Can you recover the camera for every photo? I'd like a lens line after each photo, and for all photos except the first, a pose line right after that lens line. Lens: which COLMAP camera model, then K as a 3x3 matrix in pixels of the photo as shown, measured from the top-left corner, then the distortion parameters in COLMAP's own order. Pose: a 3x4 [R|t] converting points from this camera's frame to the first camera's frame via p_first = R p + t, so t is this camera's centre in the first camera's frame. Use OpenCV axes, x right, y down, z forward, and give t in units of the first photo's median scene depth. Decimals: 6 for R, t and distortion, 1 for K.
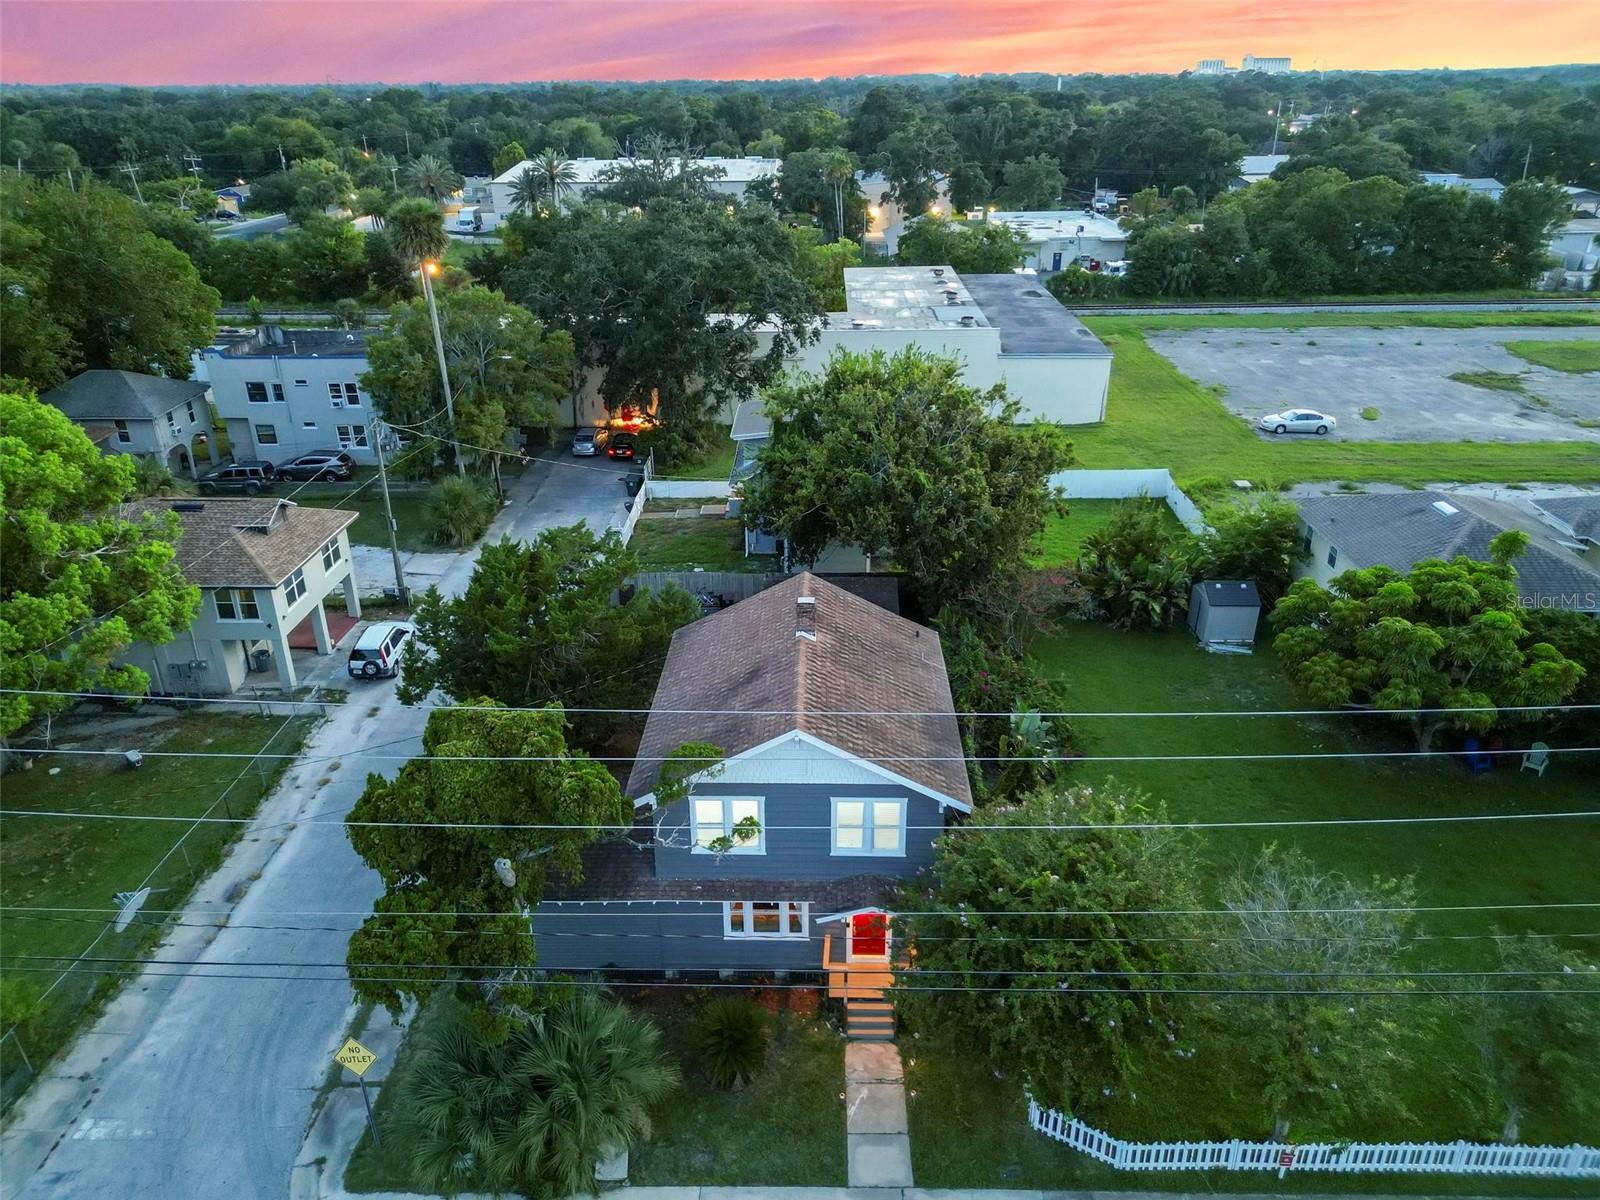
lens RADIAL K [[1123.0, 0, 800.0], [0, 1123.0, 600.0], [0, 0, 1]] dist [0.064816, -0.066462]
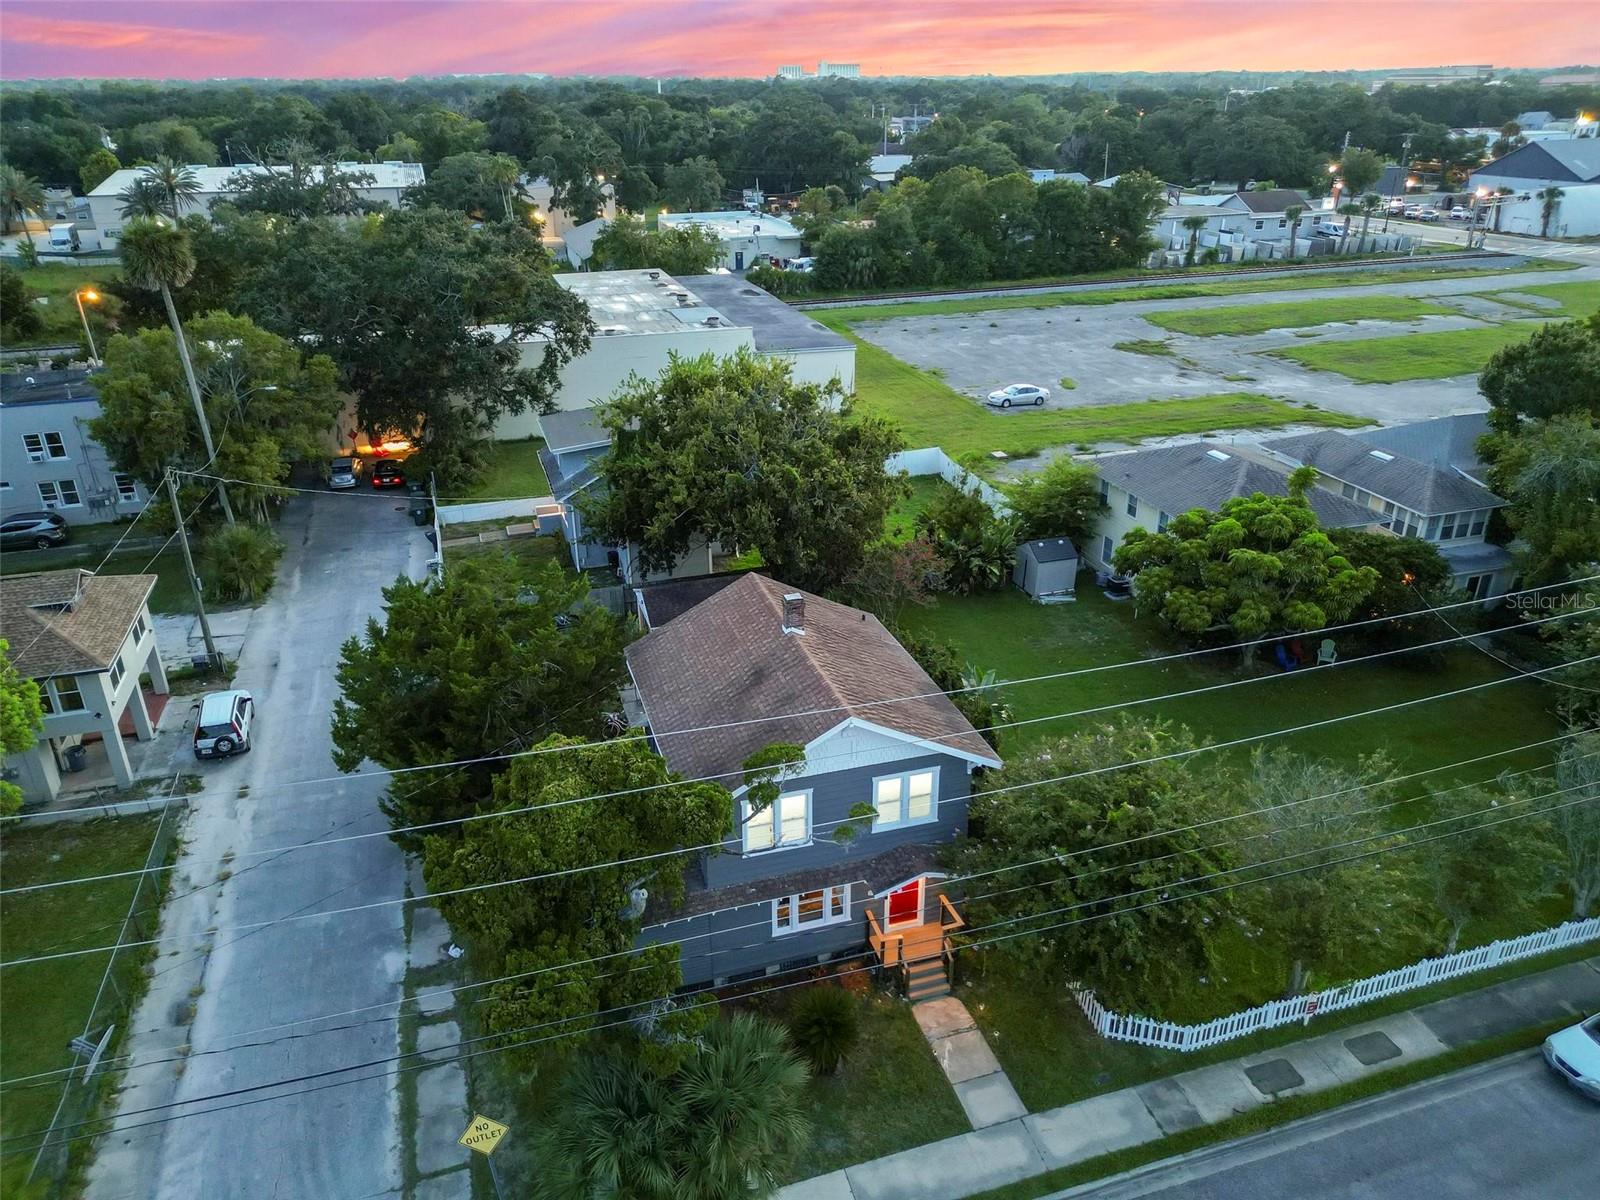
lens RADIAL K [[1123.0, 0, 800.0], [0, 1123.0, 600.0], [0, 0, 1]] dist [0.064816, -0.066462]
pose [[0.947440, -0.130160, 0.292259, -0.205618], [0.130472, 0.991279, 0.018515, -0.010657], [-0.292120, 0.020590, 0.956160, 0.010285]]
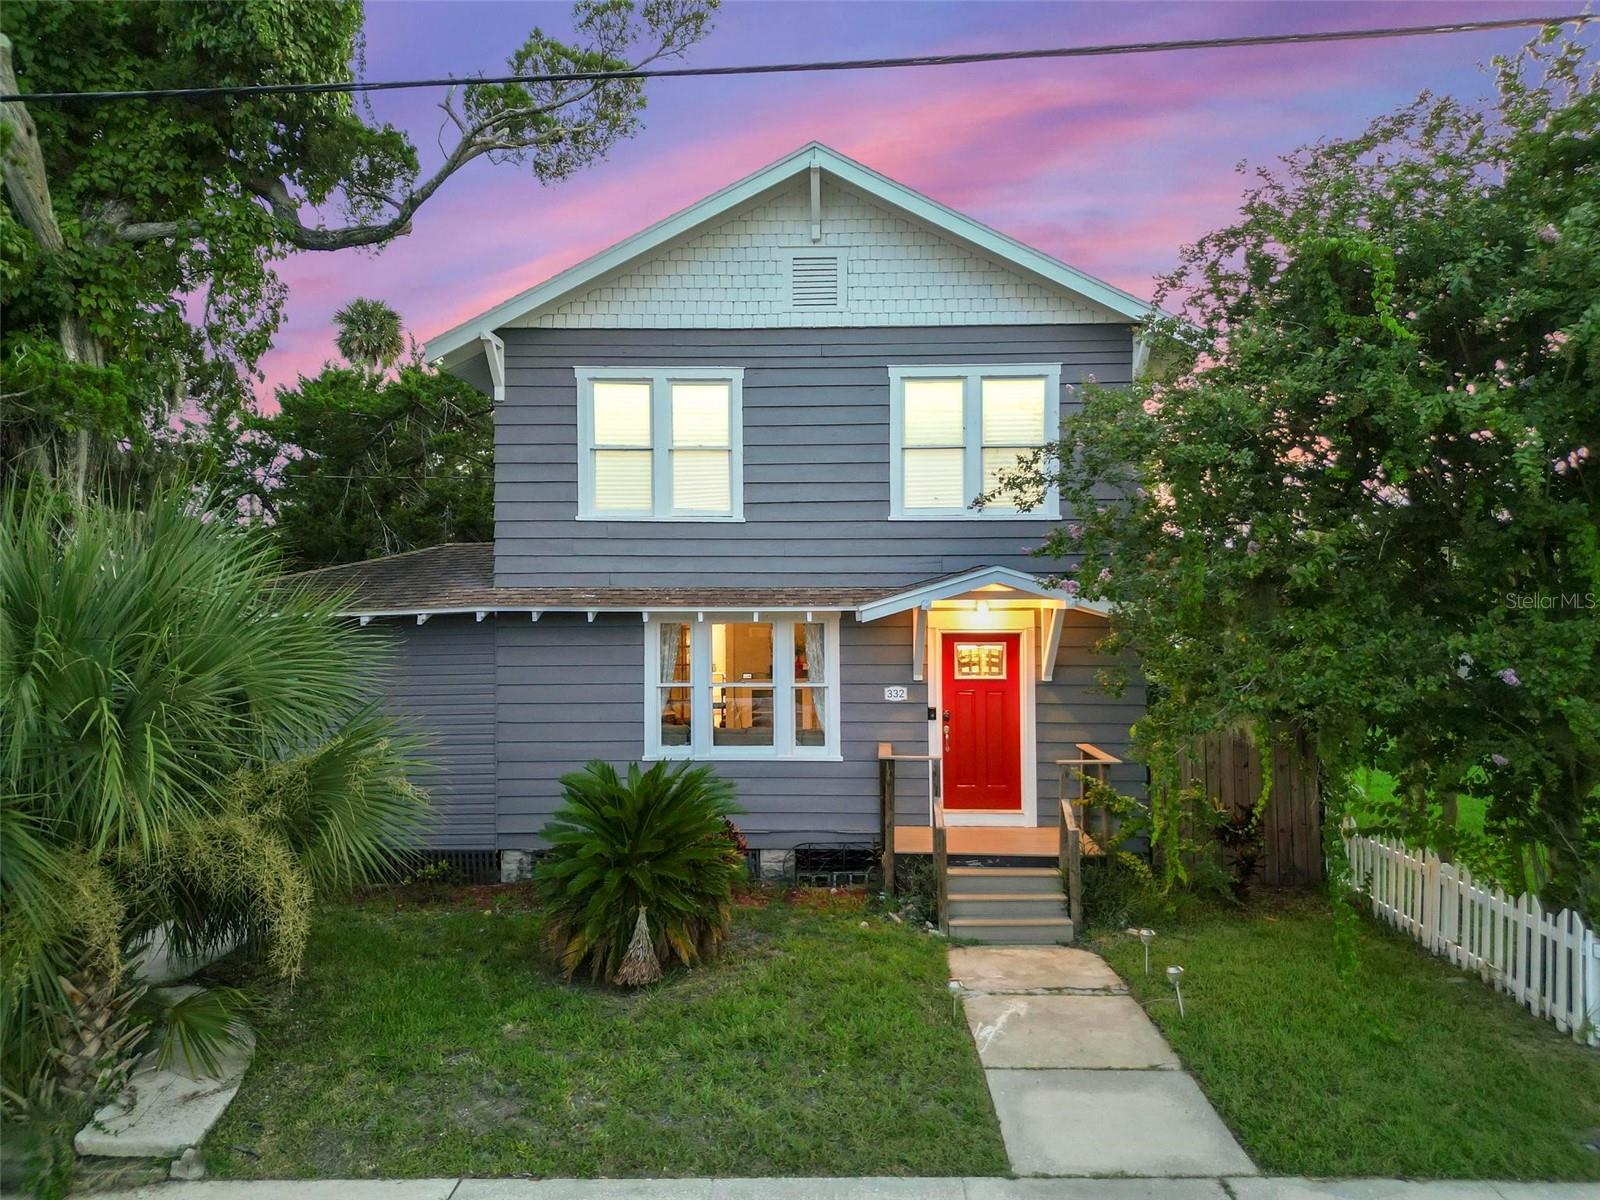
lens RADIAL K [[1123.0, 0, 800.0], [0, 1123.0, 600.0], [0, 0, 1]] dist [0.064816, -0.066462]
pose [[0.999968, 0.001882, -0.007778, -0.003131], [-0.004955, 0.908831, -0.417134, 0.288689], [0.006284, 0.417160, 0.908812, 0.401394]]
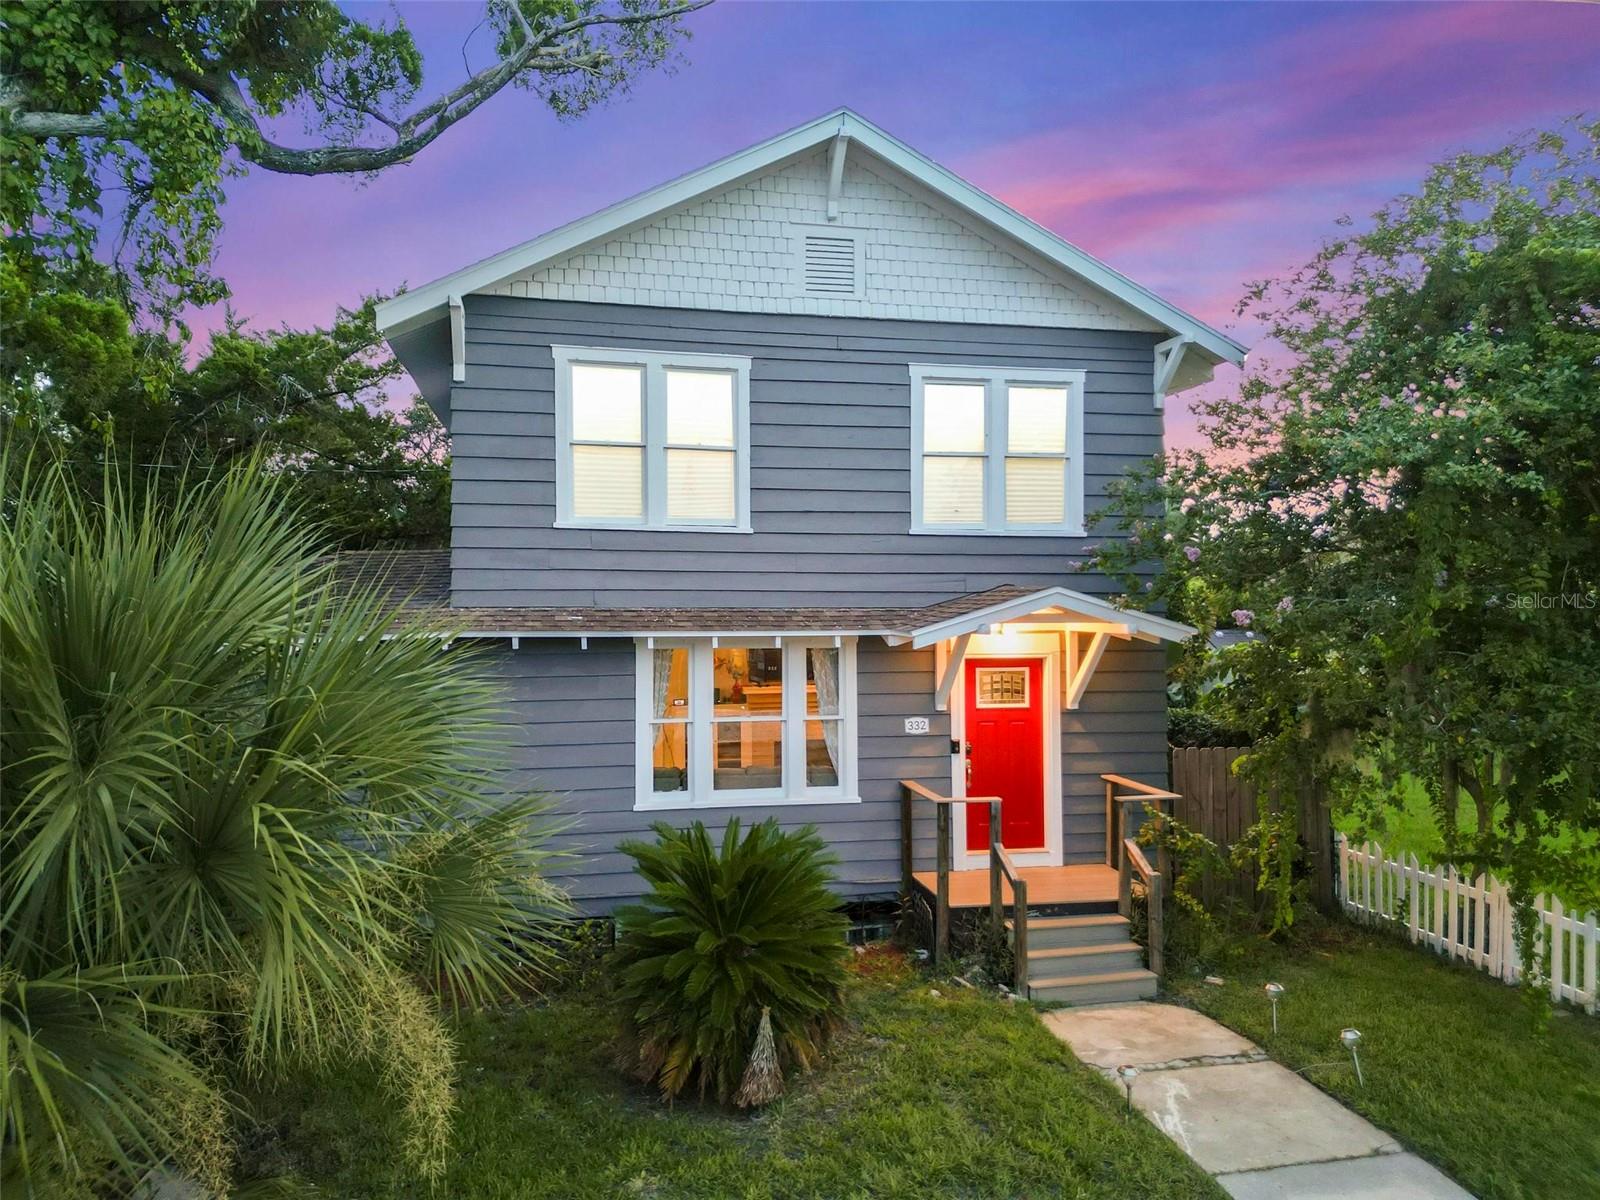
lens RADIAL K [[1123.0, 0, 800.0], [0, 1123.0, 600.0], [0, 0, 1]] dist [0.064816, -0.066462]
pose [[0.974662, 0.005536, 0.223615, -0.066106], [0.089250, 0.907044, -0.411467, 0.268605], [-0.205107, 0.420999, 0.883567, 0.436322]]
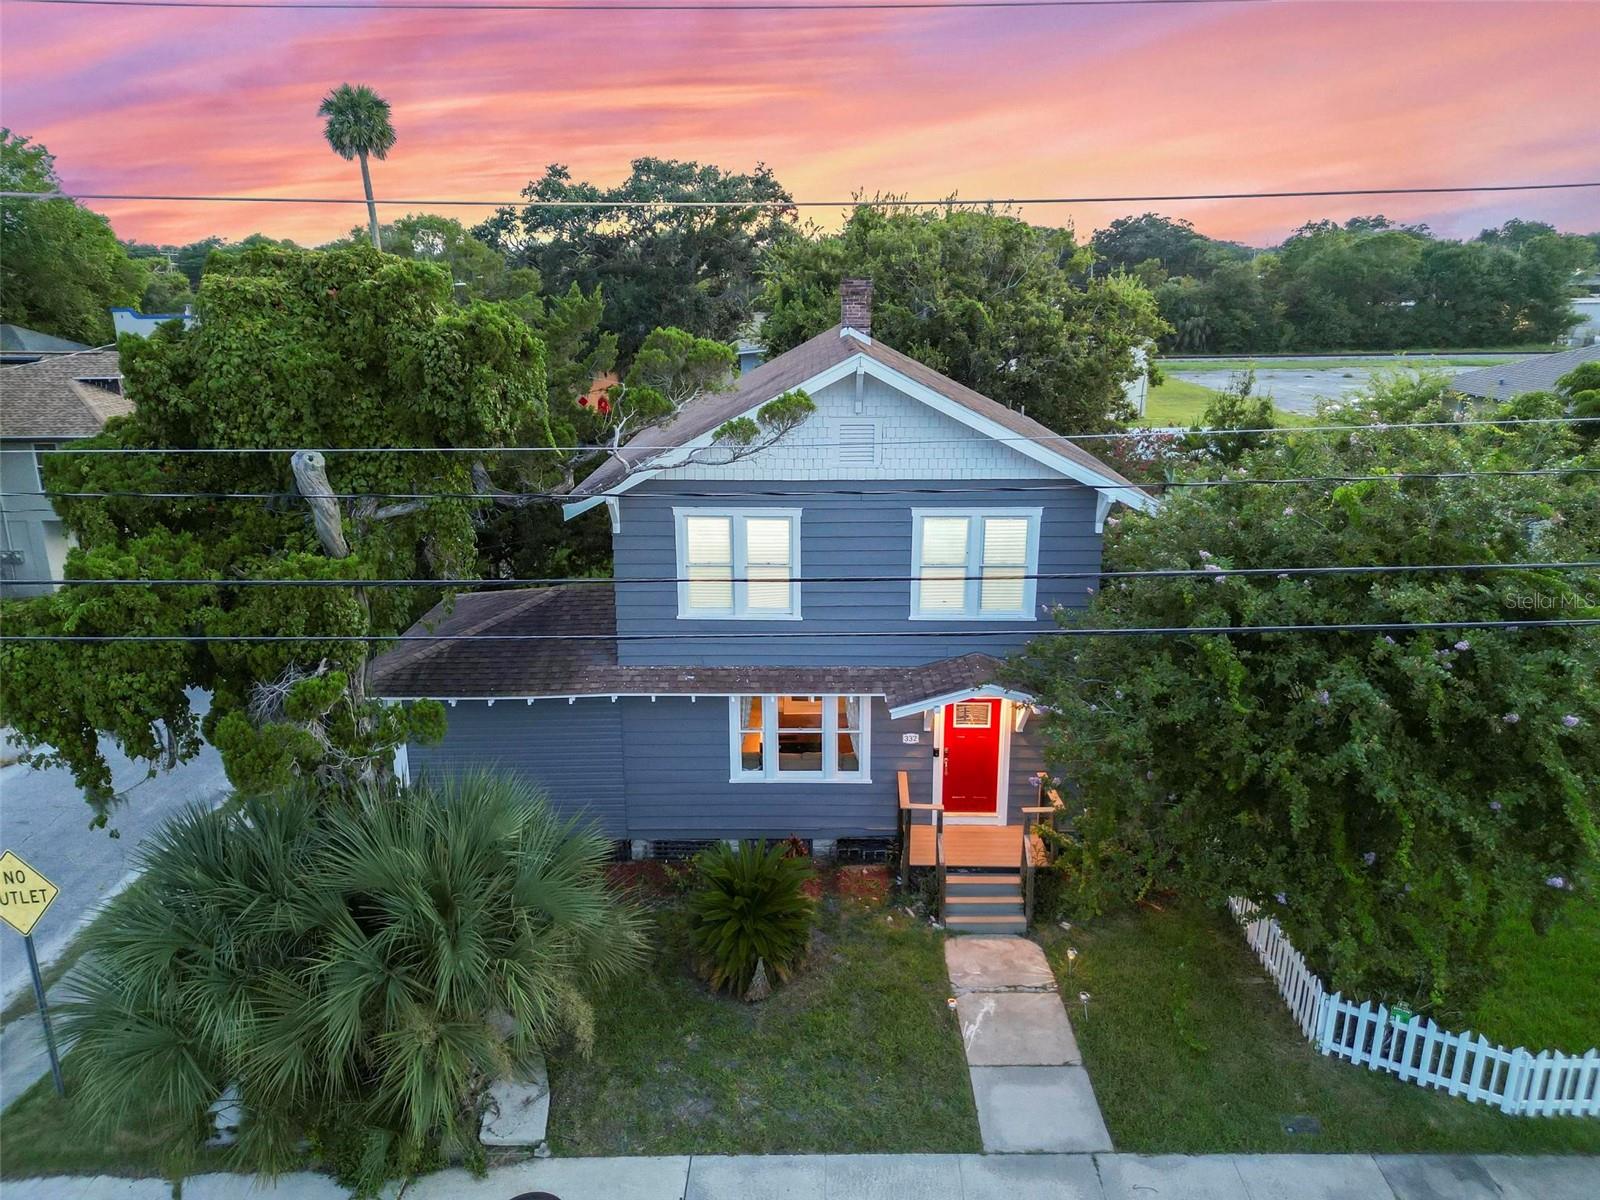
lens RADIAL K [[1123.0, 0, 800.0], [0, 1123.0, 600.0], [0, 0, 1]] dist [0.064816, -0.066462]
pose [[0.999883, -0.001340, 0.015225, -0.026542], [0.003457, 0.990161, -0.139887, 0.196675], [-0.014888, 0.139923, 0.990050, 0.268308]]
